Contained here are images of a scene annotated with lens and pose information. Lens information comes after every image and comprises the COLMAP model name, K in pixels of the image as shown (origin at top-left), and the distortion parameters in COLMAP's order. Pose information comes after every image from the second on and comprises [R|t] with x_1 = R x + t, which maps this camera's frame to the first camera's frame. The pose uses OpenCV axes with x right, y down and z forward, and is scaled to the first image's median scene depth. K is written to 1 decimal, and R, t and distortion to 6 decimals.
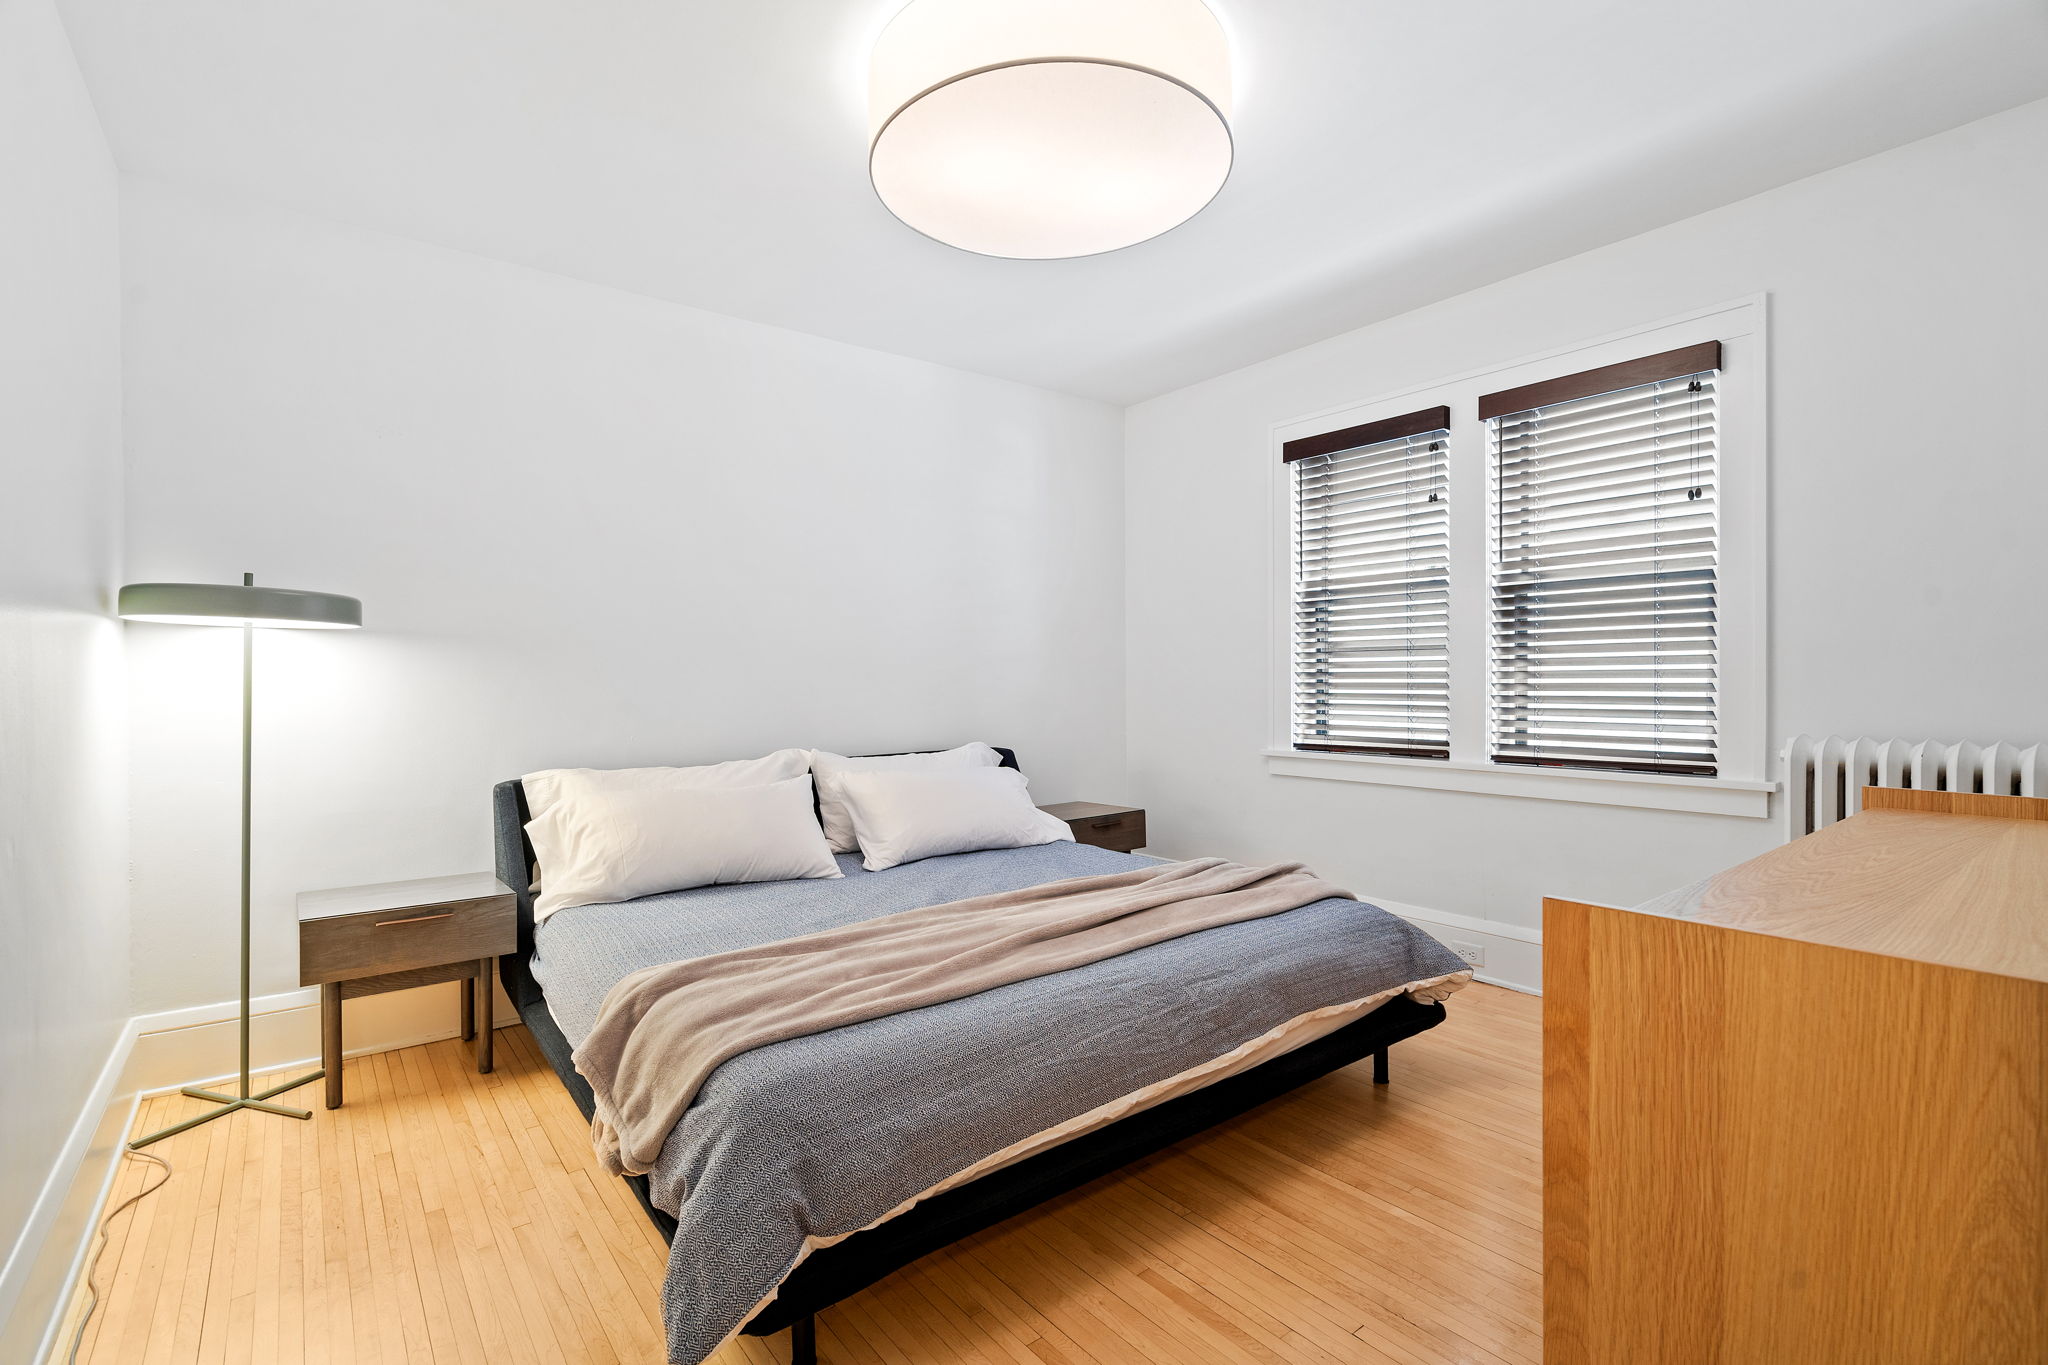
lens RADIAL K [[928.7, 0, 1024.0], [0, 928.7, 682.5], [0, 0, 1]] dist [-0.002013, 0.000573]
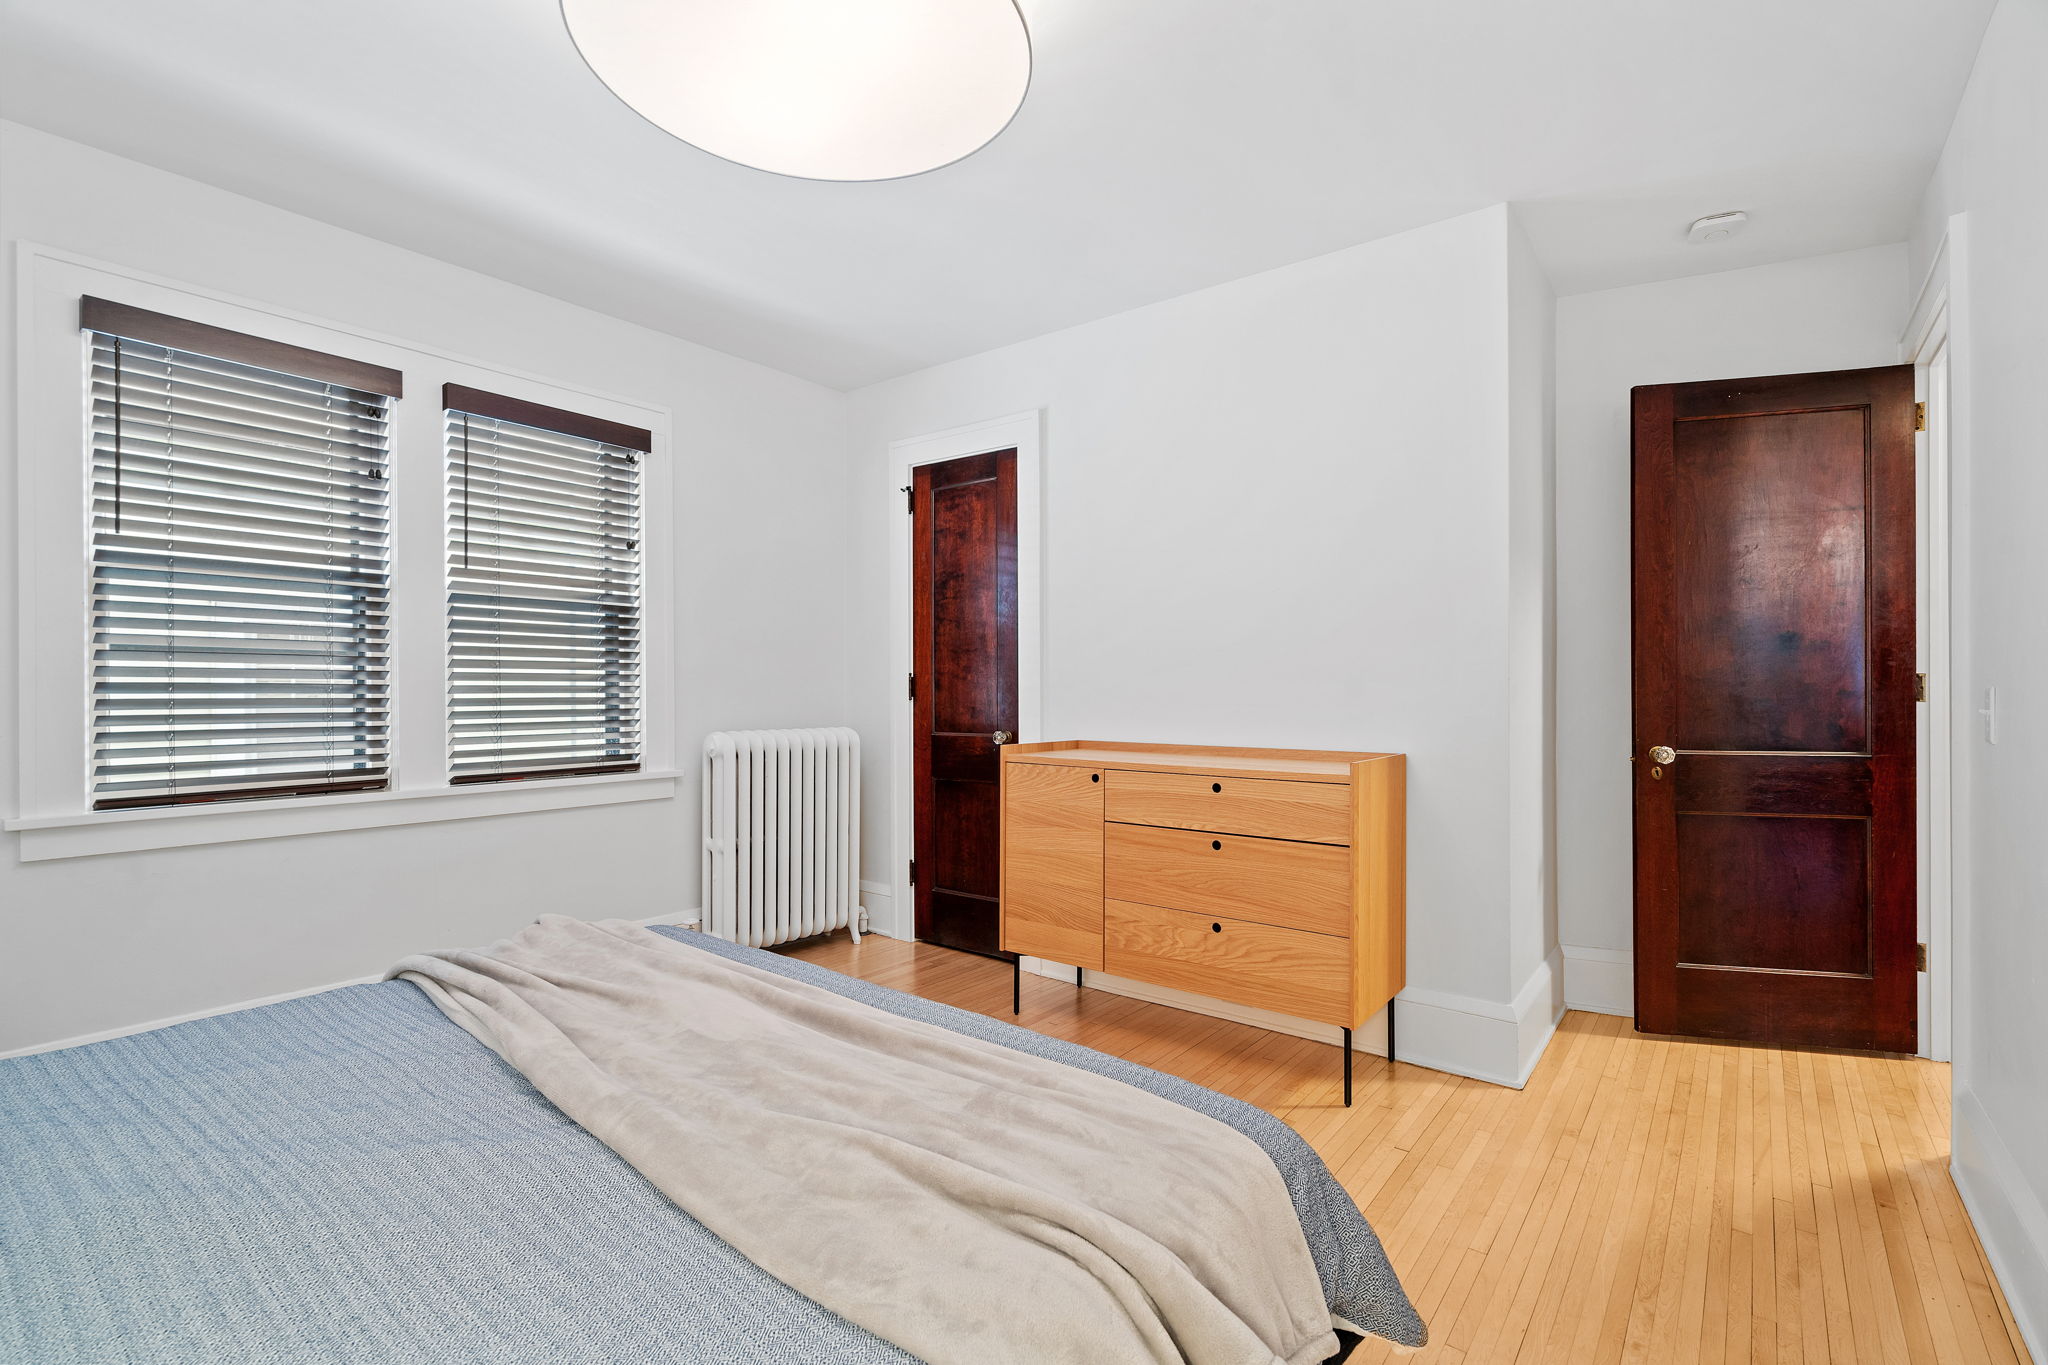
lens RADIAL K [[928.7, 0, 1024.0], [0, 928.7, 682.5], [0, 0, 1]] dist [-0.002013, 0.000573]
pose [[-0.230414, 0.016507, 0.972953, -0.490430], [0.003644, 0.999864, -0.016101, 0.001648], [-0.973086, -0.000165, -0.230442, 0.629408]]
